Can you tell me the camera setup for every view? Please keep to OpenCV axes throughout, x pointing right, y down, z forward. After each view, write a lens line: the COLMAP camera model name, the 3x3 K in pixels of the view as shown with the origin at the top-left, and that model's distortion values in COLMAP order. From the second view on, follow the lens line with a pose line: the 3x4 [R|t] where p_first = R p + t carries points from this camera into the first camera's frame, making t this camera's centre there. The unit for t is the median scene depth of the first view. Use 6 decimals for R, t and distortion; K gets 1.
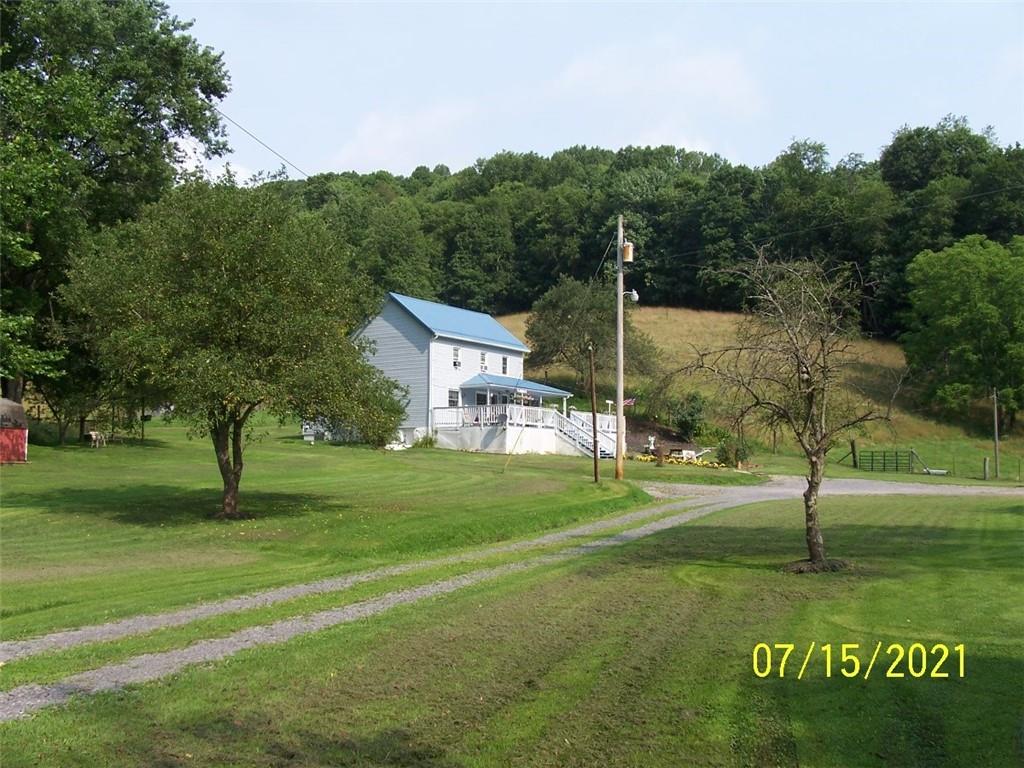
lens RADIAL K [[1080.5, 0, 517.4], [0, 1080.5, 393.6], [0, 0, 1]] dist [-0.114638, 0.000000]
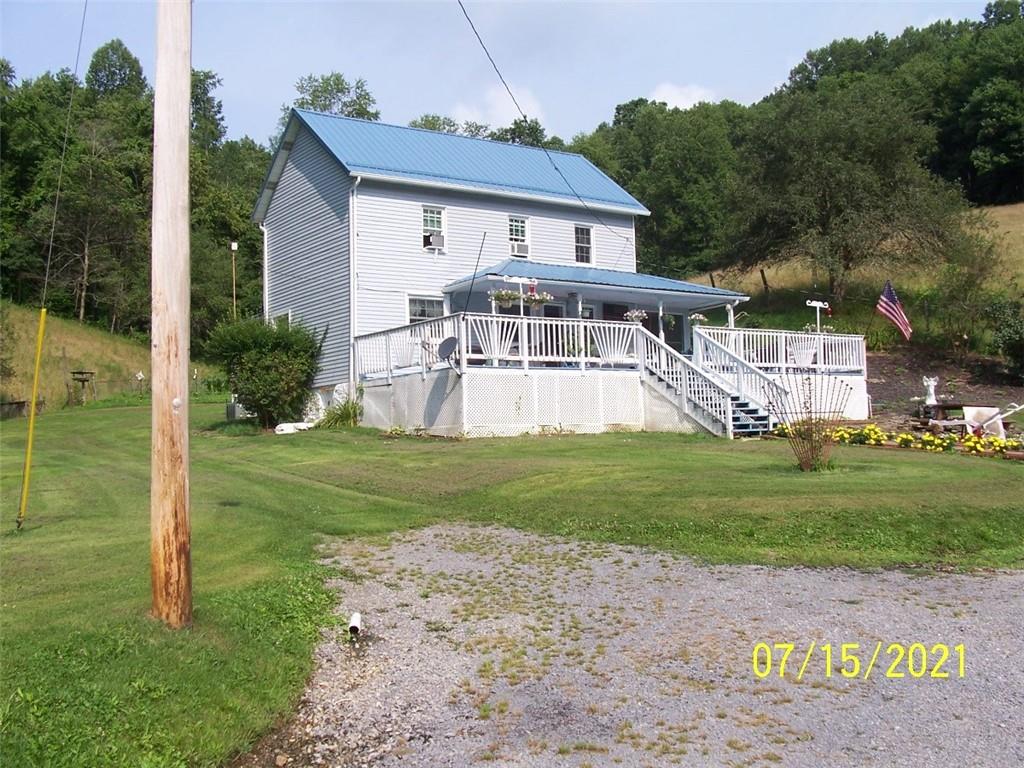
lens RADIAL K [[1080.5, 0, 510.0], [0, 1080.5, 389.6], [0, 0, 1]] dist [-0.114638, 0.000000]
pose [[0.925021, -0.052622, -0.376253, 0.097767], [0.062681, 0.997928, 0.014535, 0.021069], [0.374709, -0.037030, 0.926403, 0.402864]]
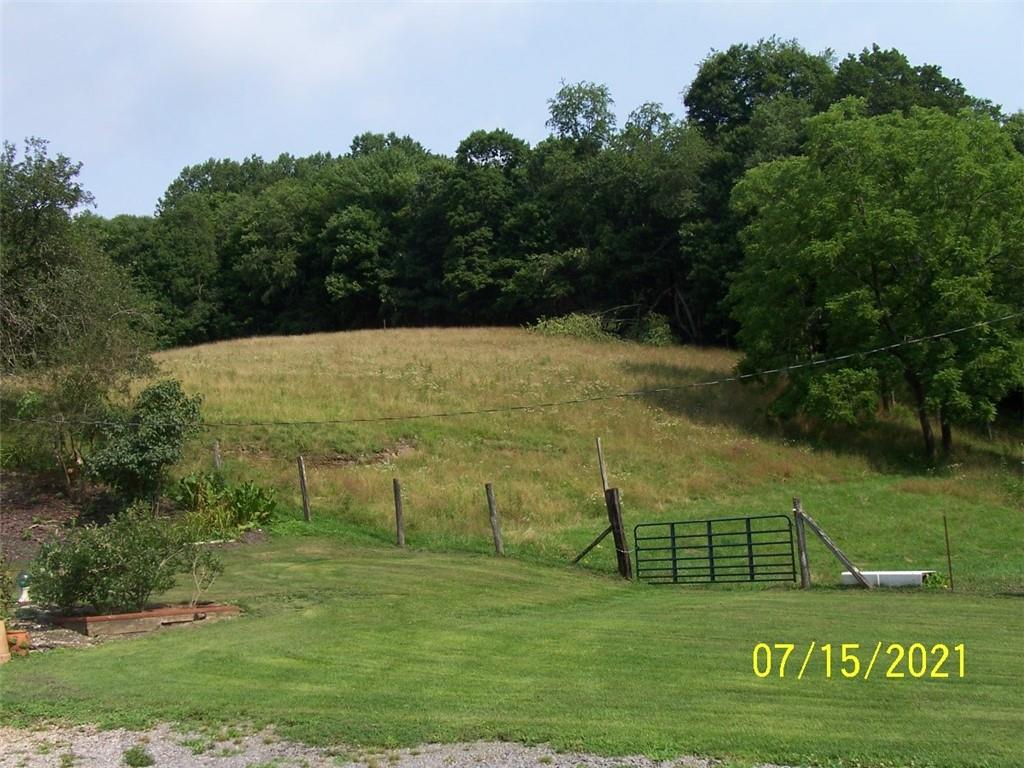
lens RADIAL K [[1080.5, 0, 509.6], [0, 1080.5, 375.5], [0, 0, 1]] dist [-0.114638, 0.000000]
pose [[0.988360, -0.051618, 0.143112, 0.185021], [0.064188, 0.994341, -0.084655, 0.026494], [-0.137932, 0.092856, 0.986079, 0.525263]]
